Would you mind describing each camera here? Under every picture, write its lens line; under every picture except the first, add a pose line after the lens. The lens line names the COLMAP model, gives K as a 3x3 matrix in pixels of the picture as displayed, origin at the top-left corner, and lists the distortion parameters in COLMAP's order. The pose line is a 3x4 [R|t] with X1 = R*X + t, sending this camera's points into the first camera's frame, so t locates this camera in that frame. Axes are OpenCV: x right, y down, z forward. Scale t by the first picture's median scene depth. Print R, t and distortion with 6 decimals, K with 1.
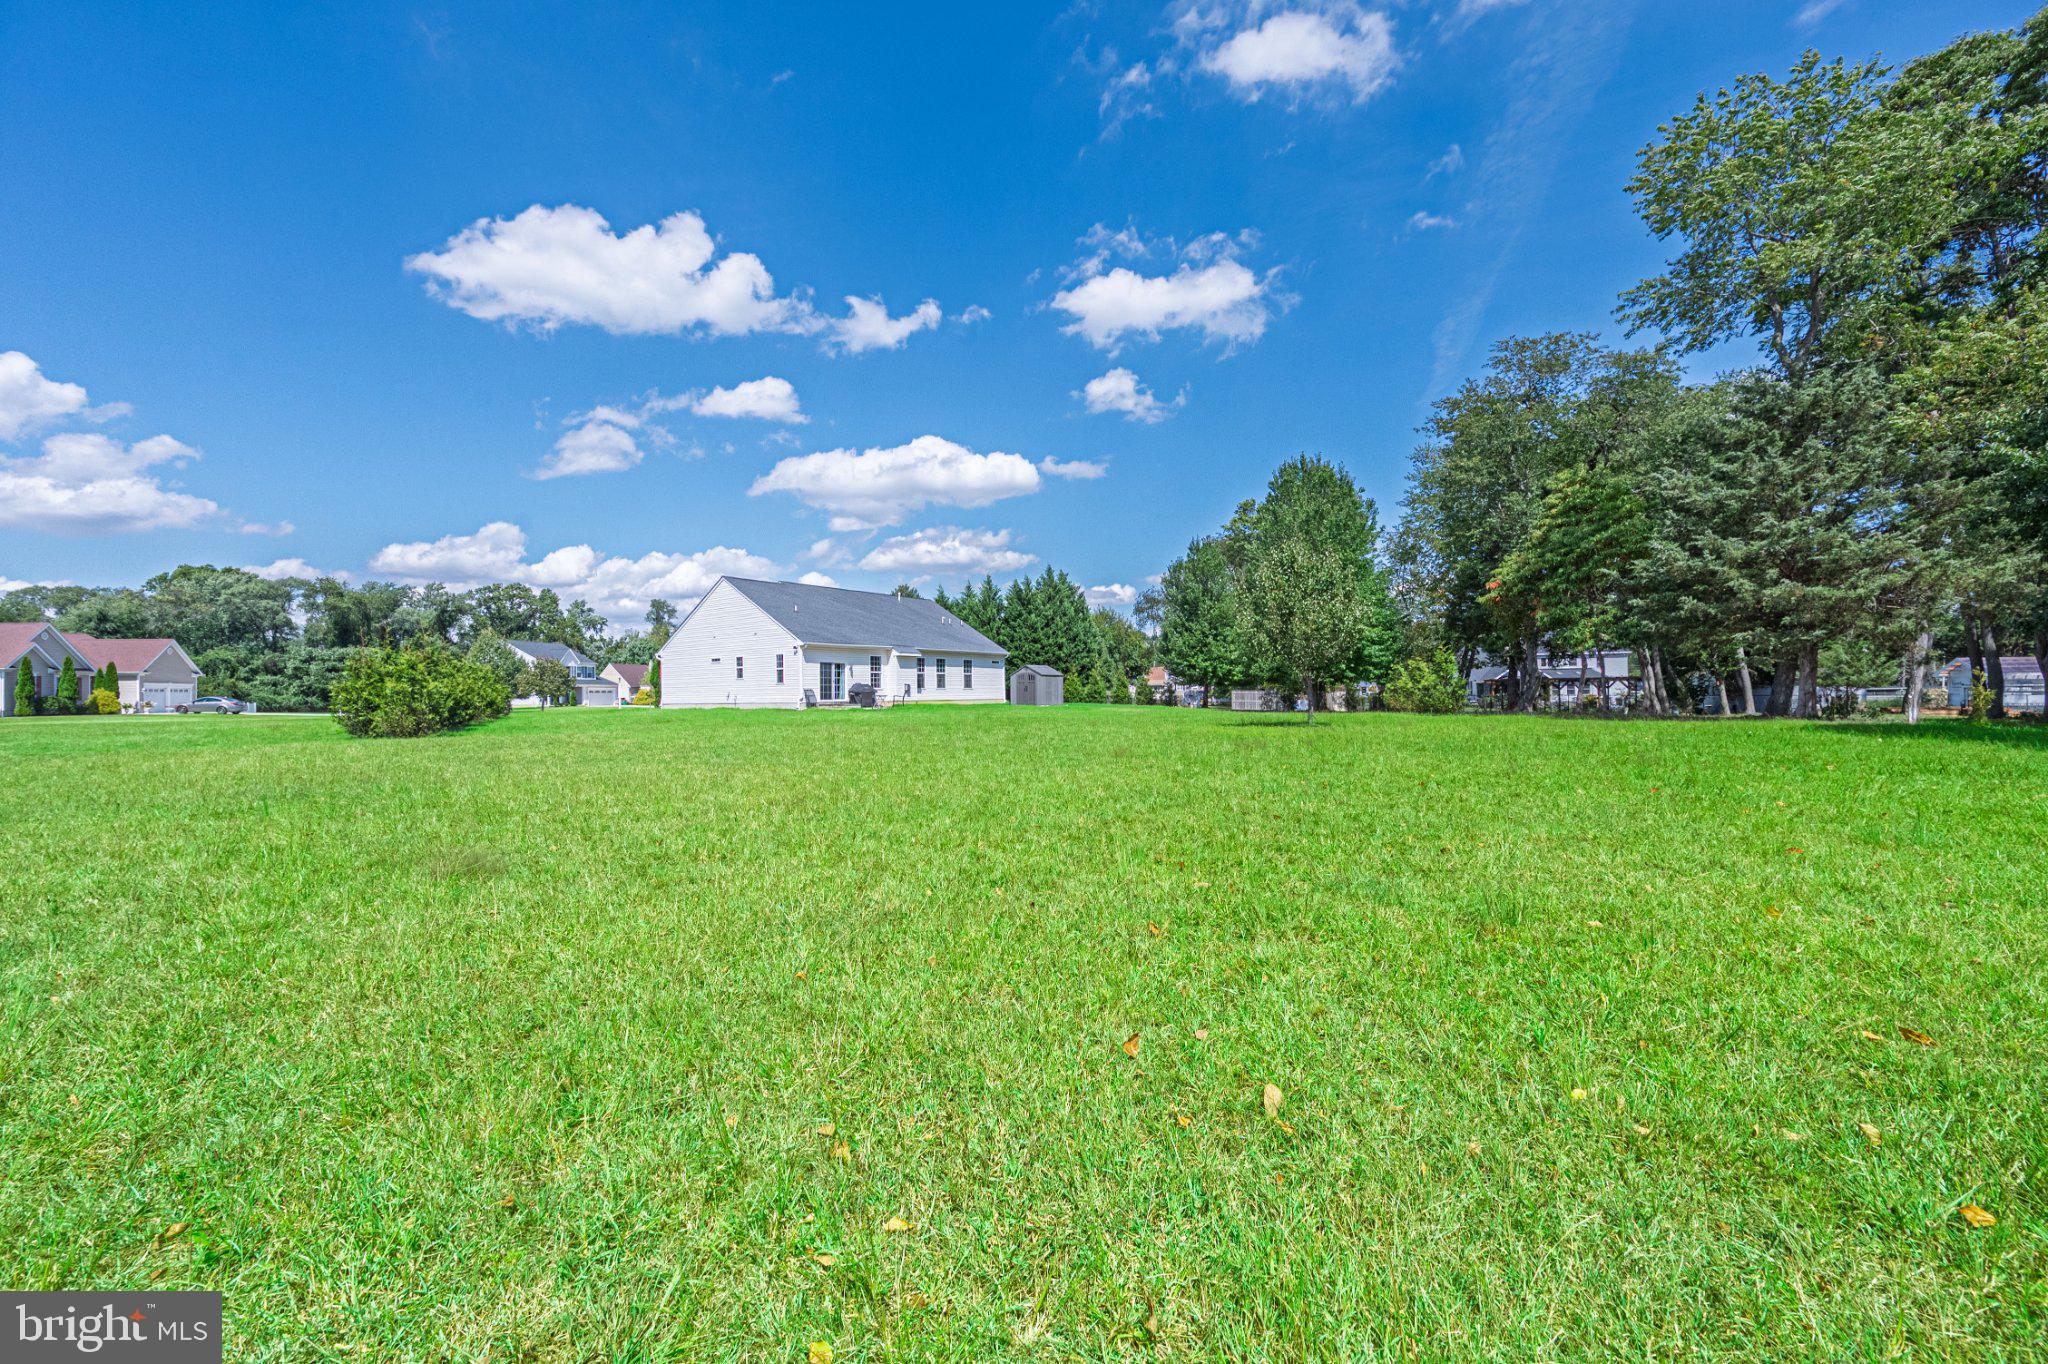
lens RADIAL K [[838.6, 0, 1037.4], [0, 838.6, 695.5], [0, 0, 1]] dist [0.002806, 0.000467]
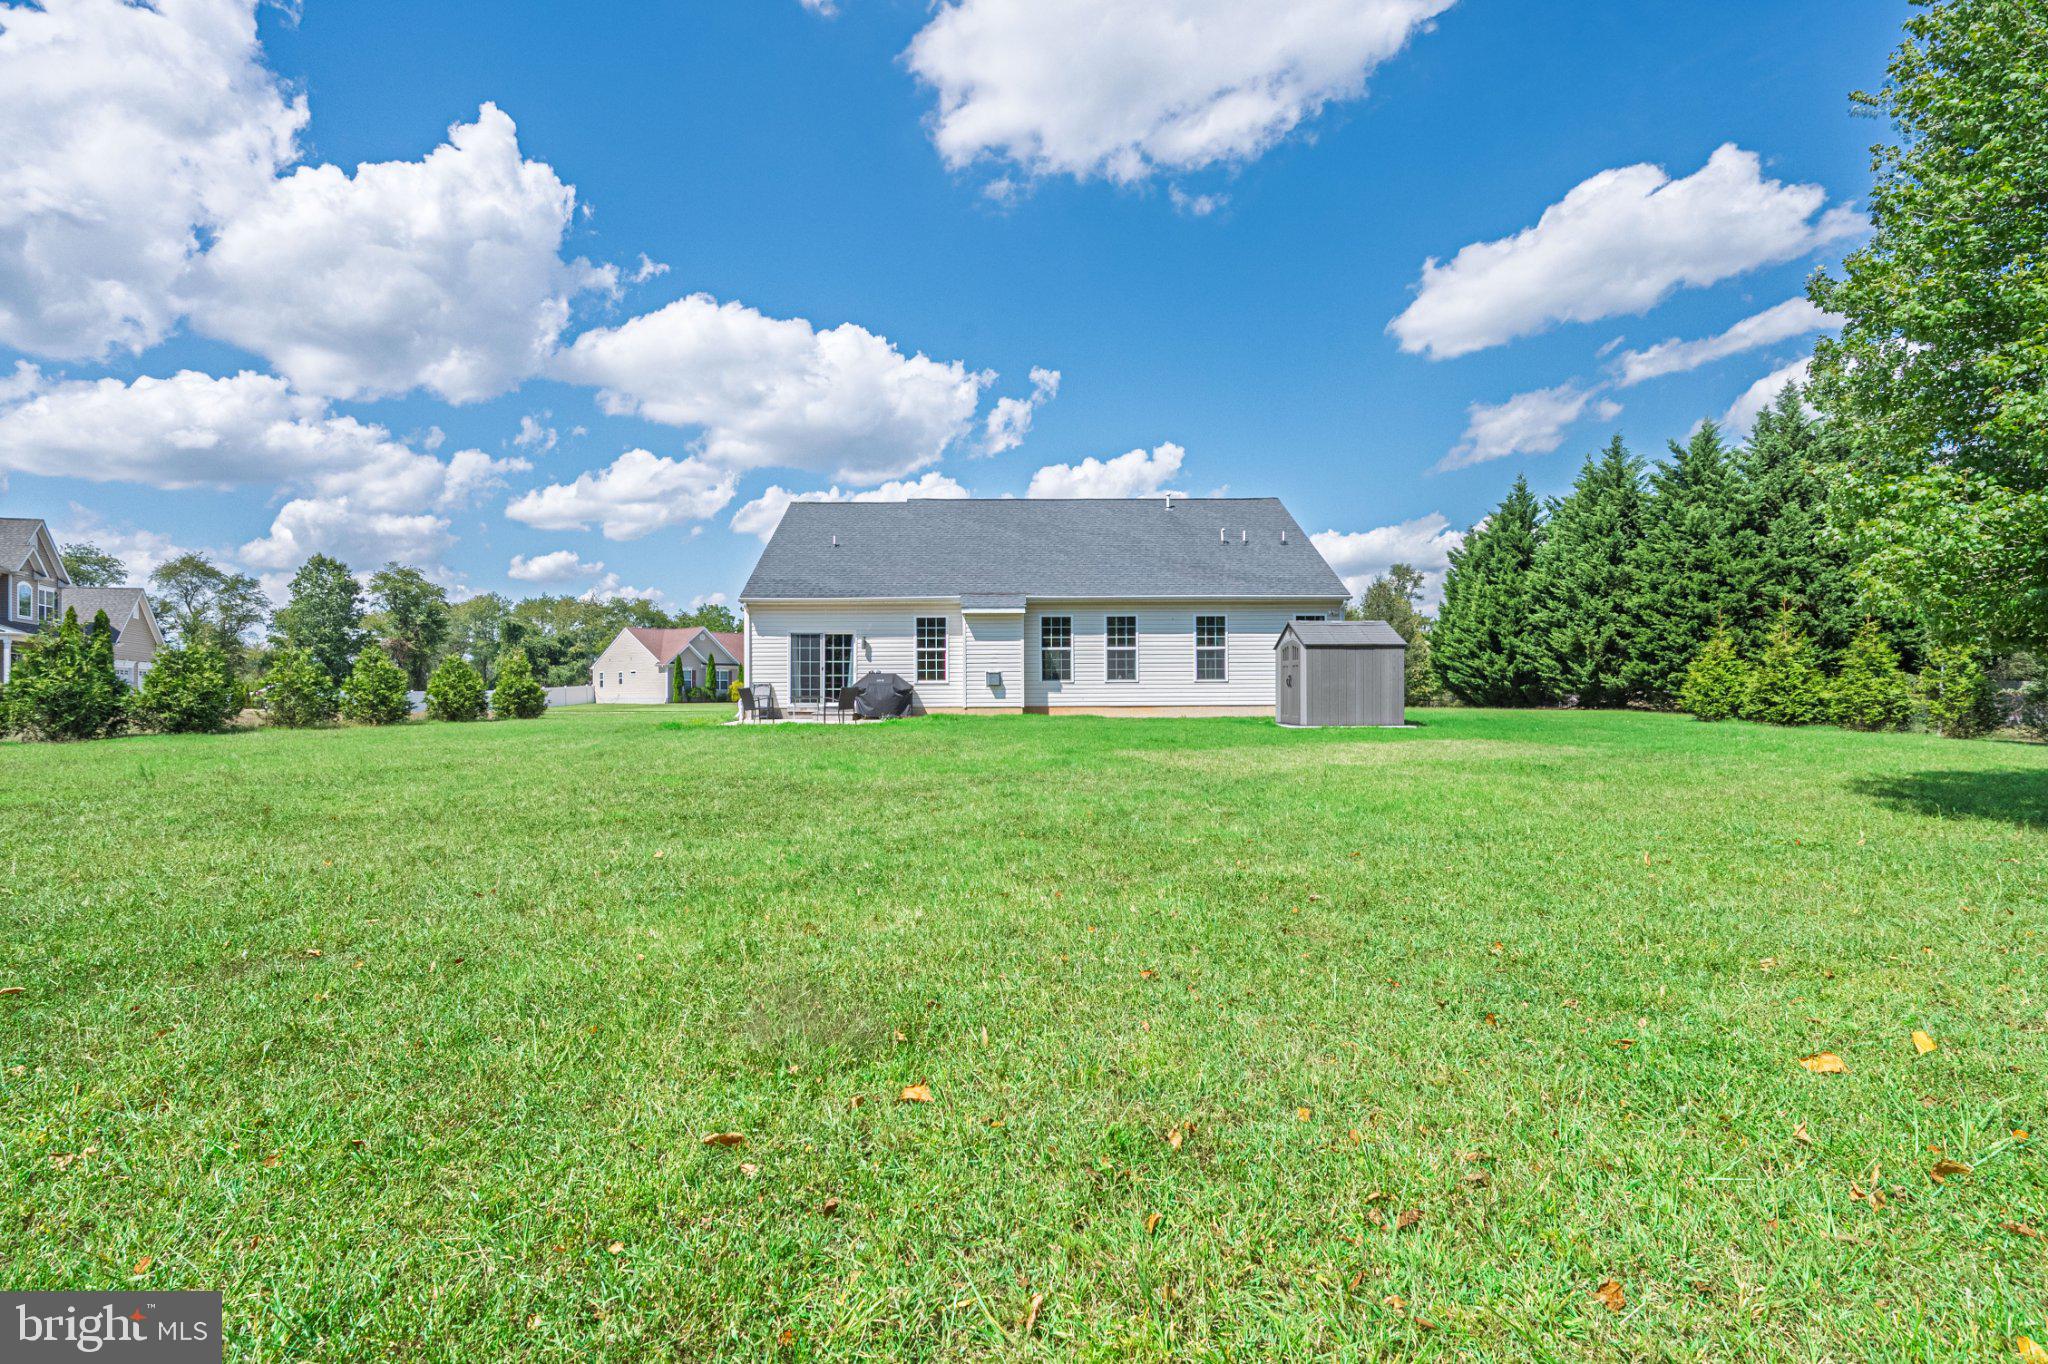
lens RADIAL K [[963.6, 0, 1024.8], [0, 963.6, 678.3], [0, 0, 1]] dist [-0.001405, 0.000114]
pose [[0.590646, -0.001269, -0.806930, 0.291981], [-0.005061, 0.999973, -0.005278, -0.007146], [0.806915, 0.007202, 0.590623, 0.658549]]
